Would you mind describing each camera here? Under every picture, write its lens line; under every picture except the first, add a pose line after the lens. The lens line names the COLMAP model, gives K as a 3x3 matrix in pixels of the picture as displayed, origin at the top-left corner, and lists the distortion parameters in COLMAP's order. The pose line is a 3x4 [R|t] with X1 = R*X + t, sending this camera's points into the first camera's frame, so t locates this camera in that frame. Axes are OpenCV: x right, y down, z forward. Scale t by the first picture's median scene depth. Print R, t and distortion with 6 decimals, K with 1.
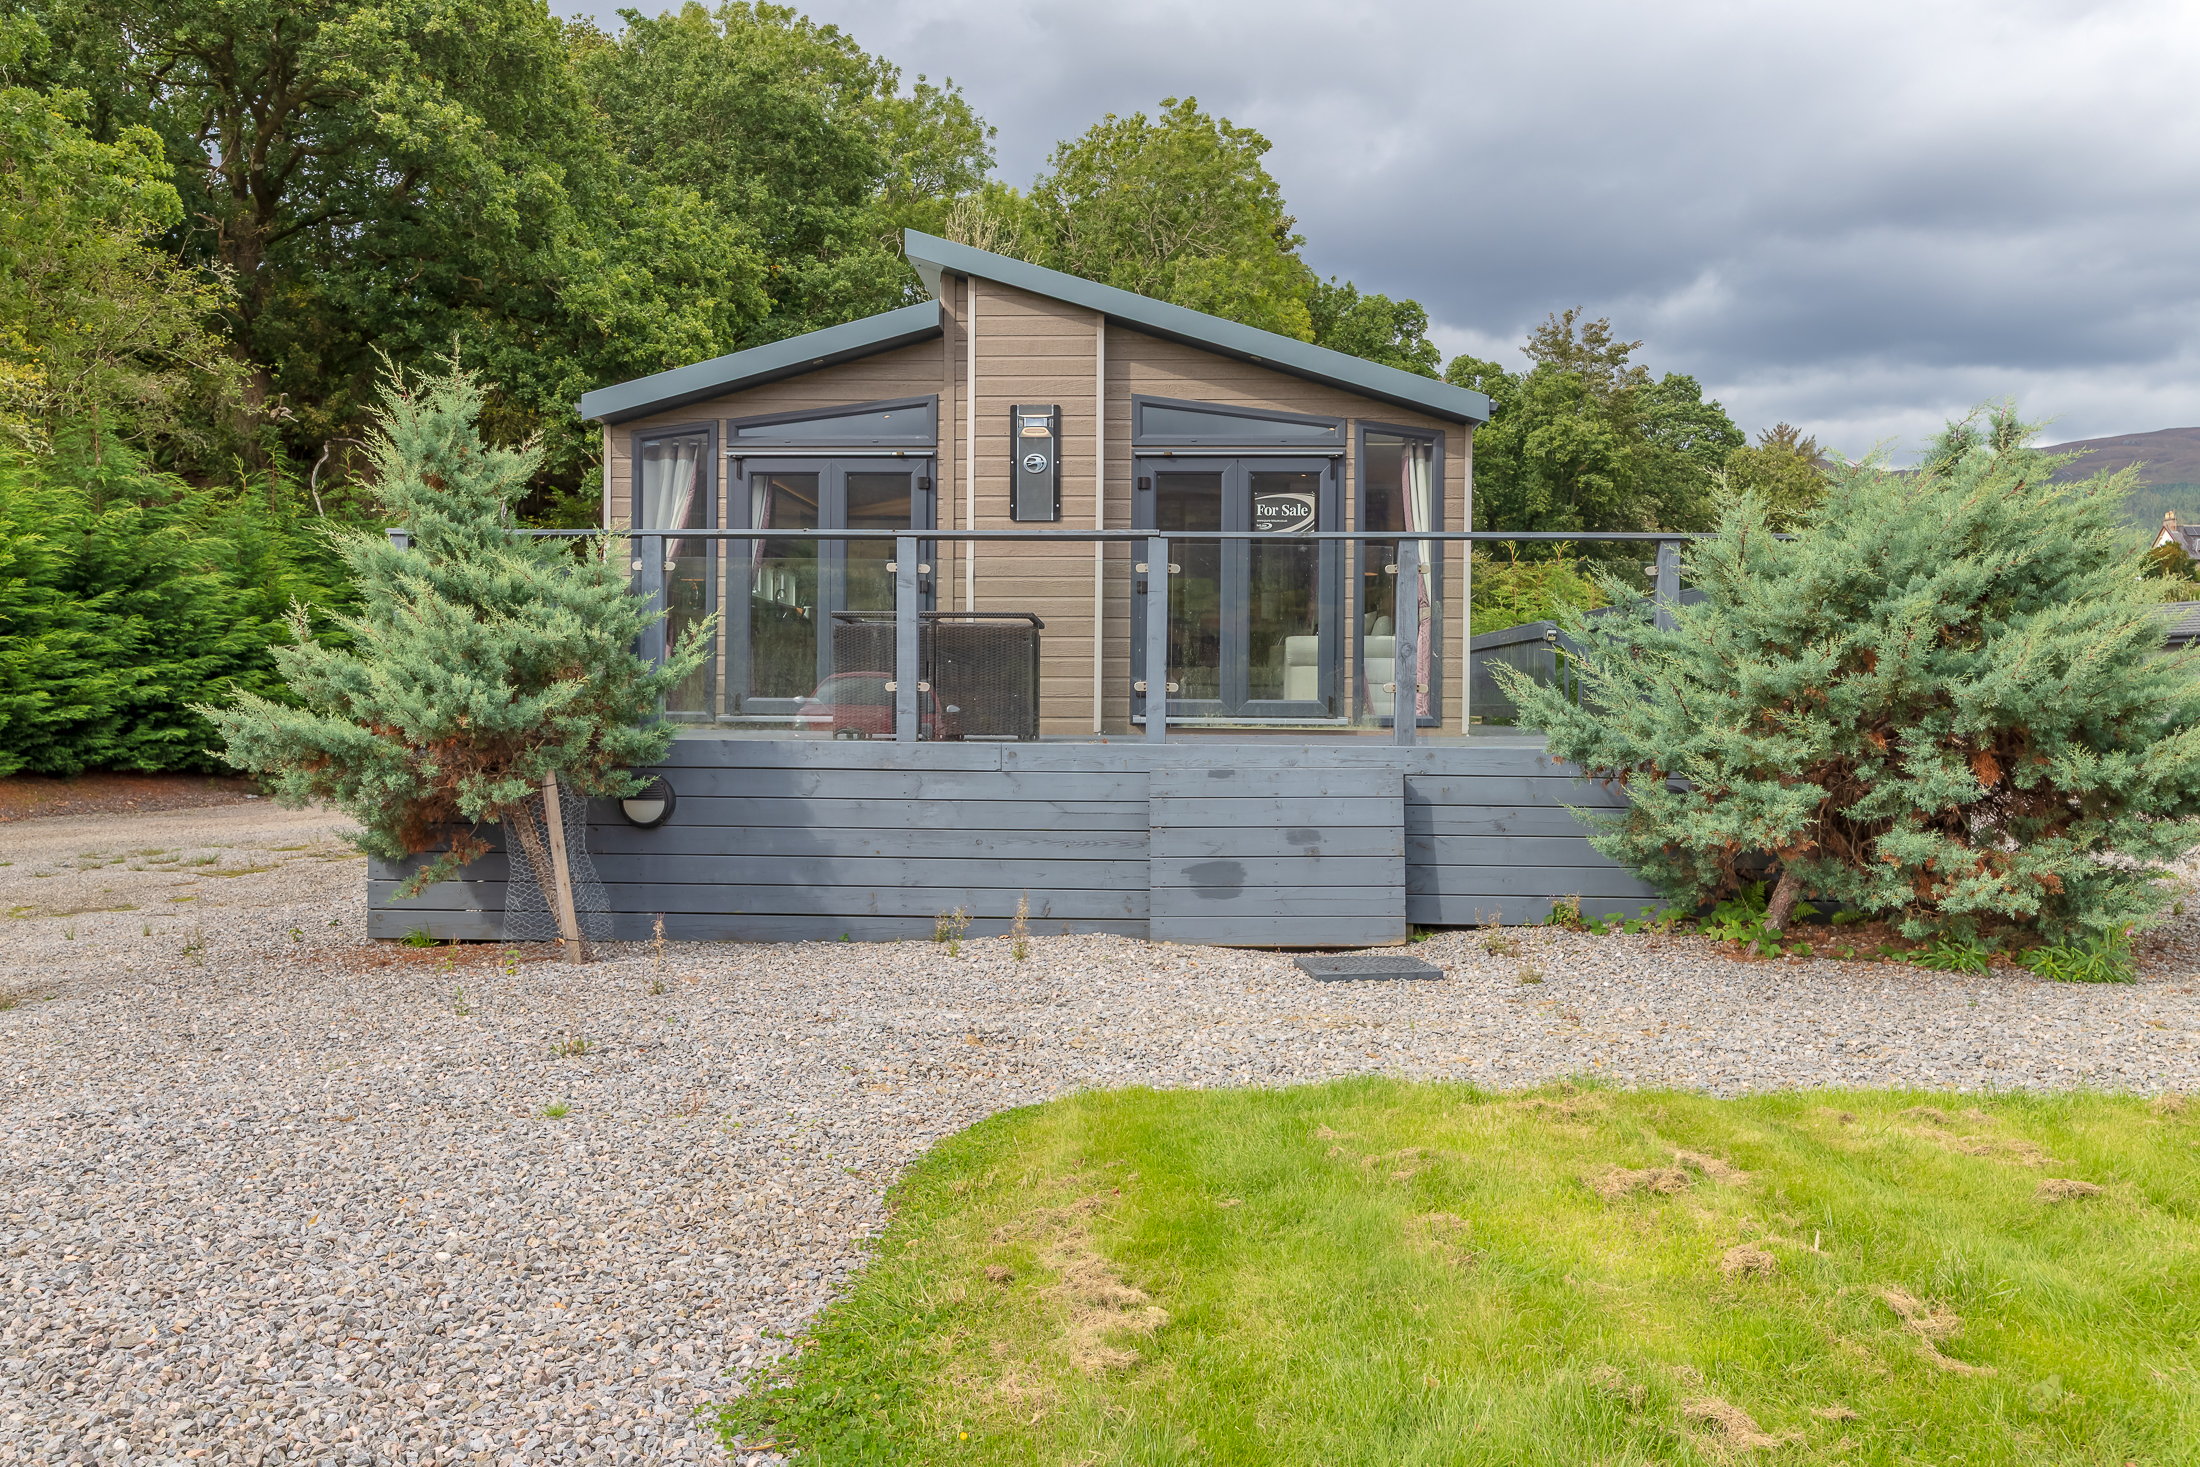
lens RADIAL K [[1764.6, 0, 1102.4], [0, 1764.6, 691.7], [0, 0, 1]] dist [-0.005257, -0.000754]
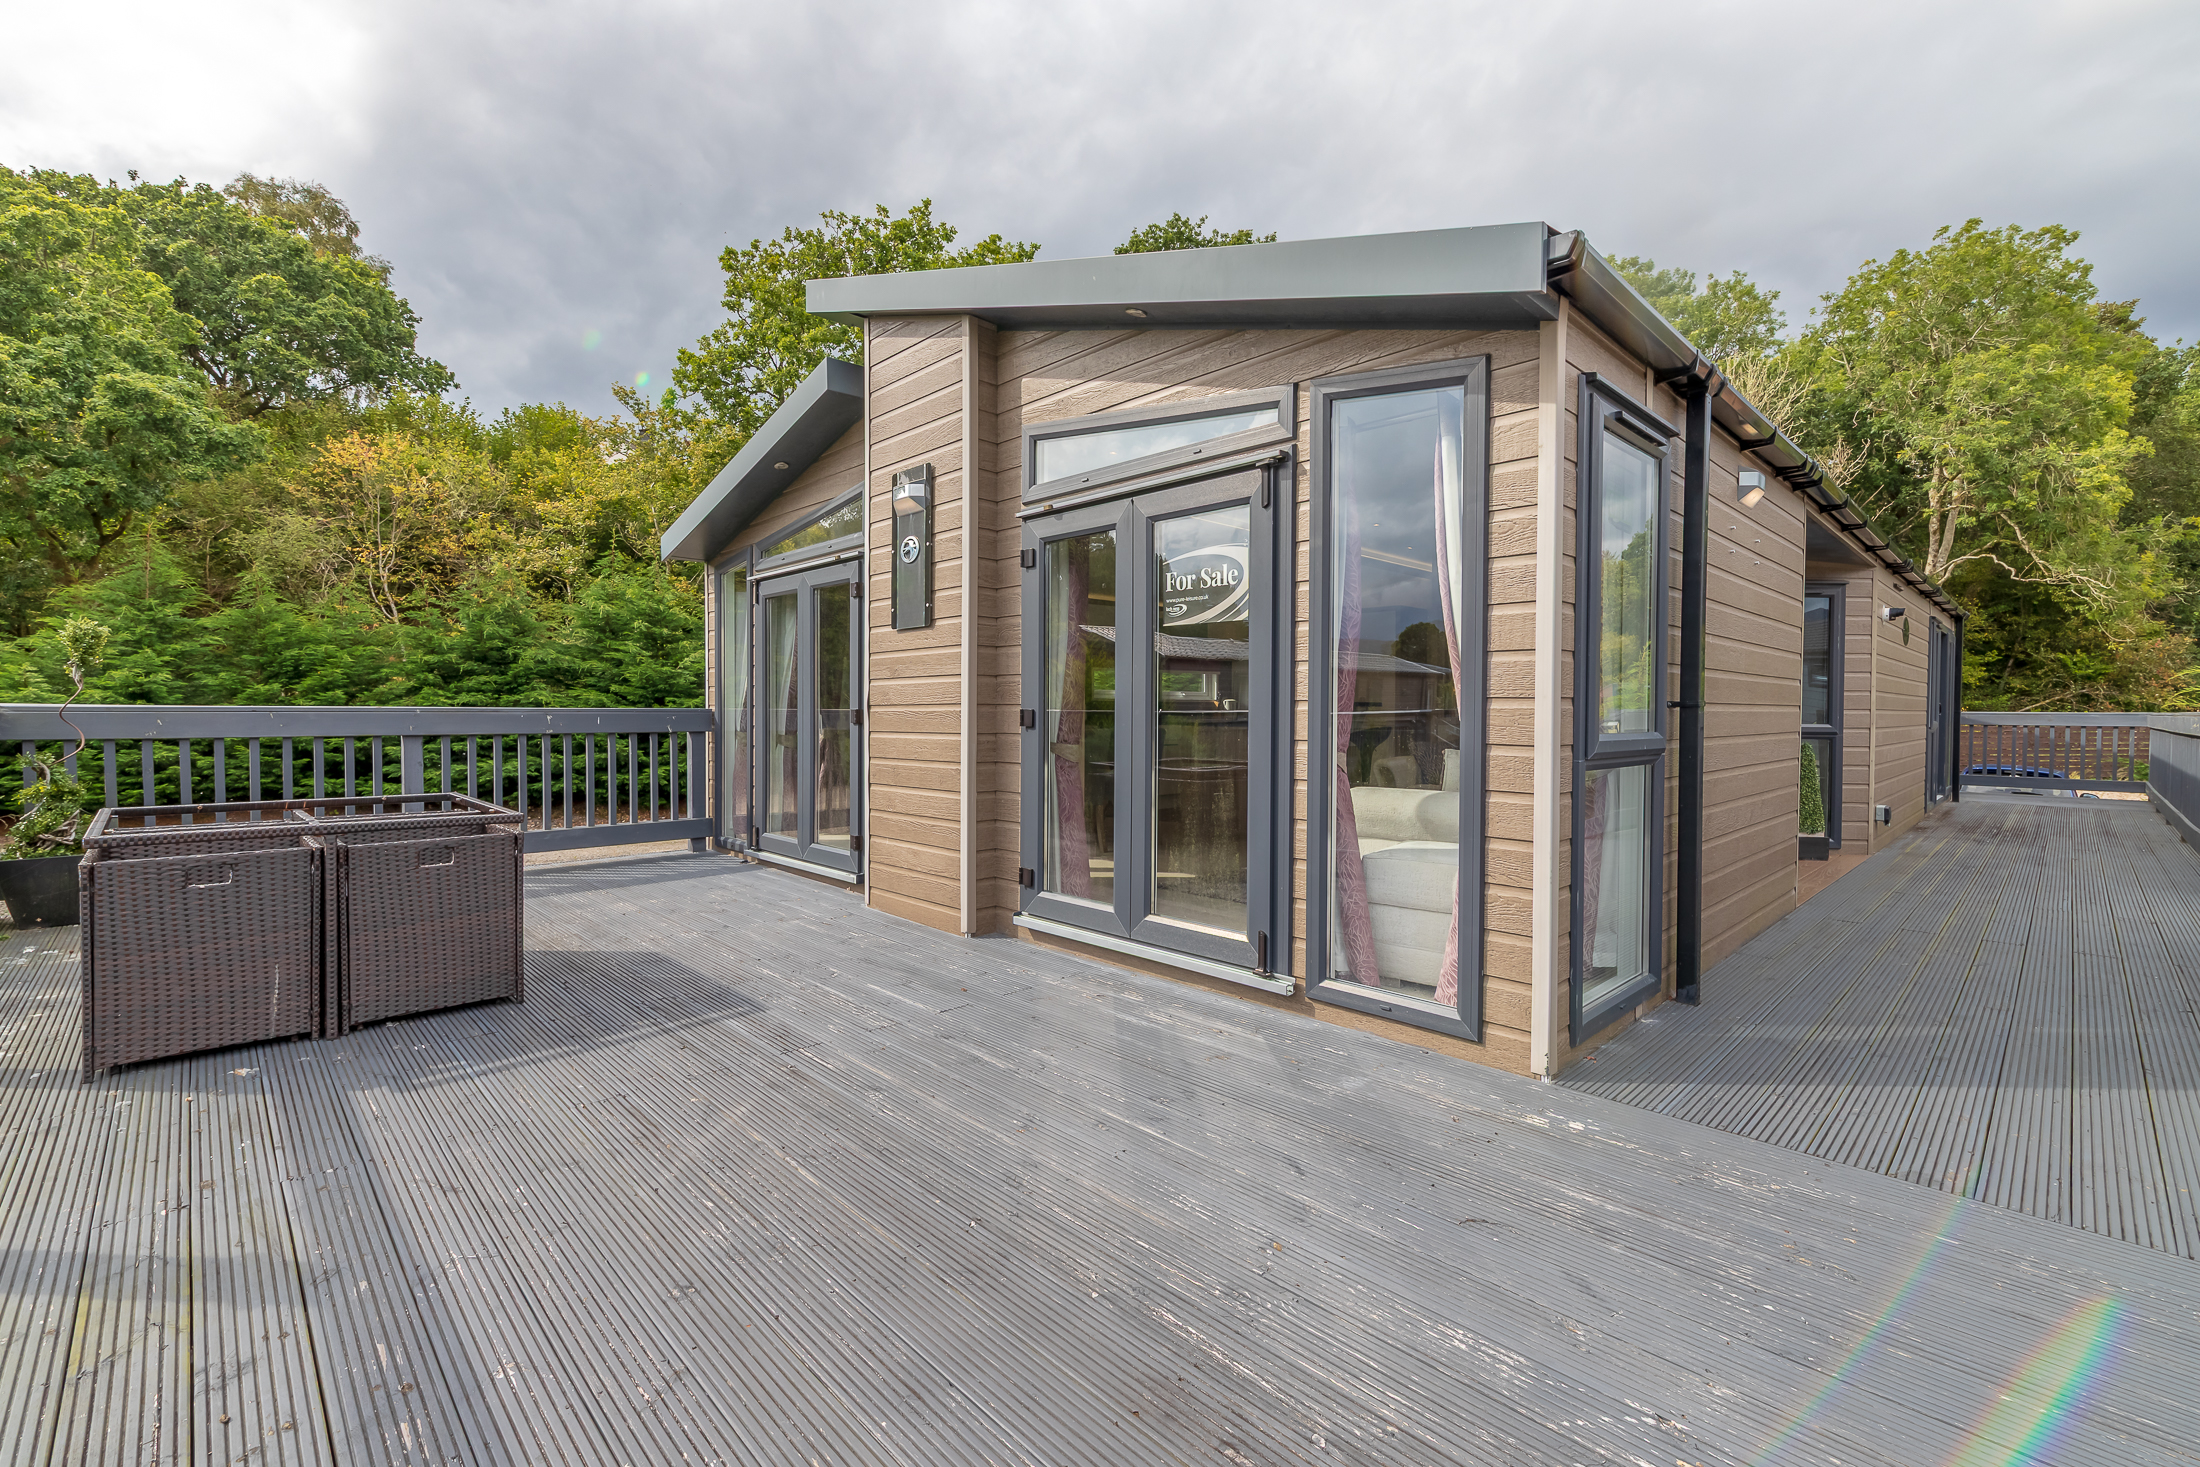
lens RADIAL K [[937.6, 0, 1094.1], [0, 937.6, 726.6], [0, 0, 1]] dist [-0.003700, -0.000404]
pose [[0.724878, 0.005835, -0.688853, 0.279277], [0.004763, 0.999898, 0.013481, -0.060696], [0.688861, -0.013053, 0.724776, 0.765202]]
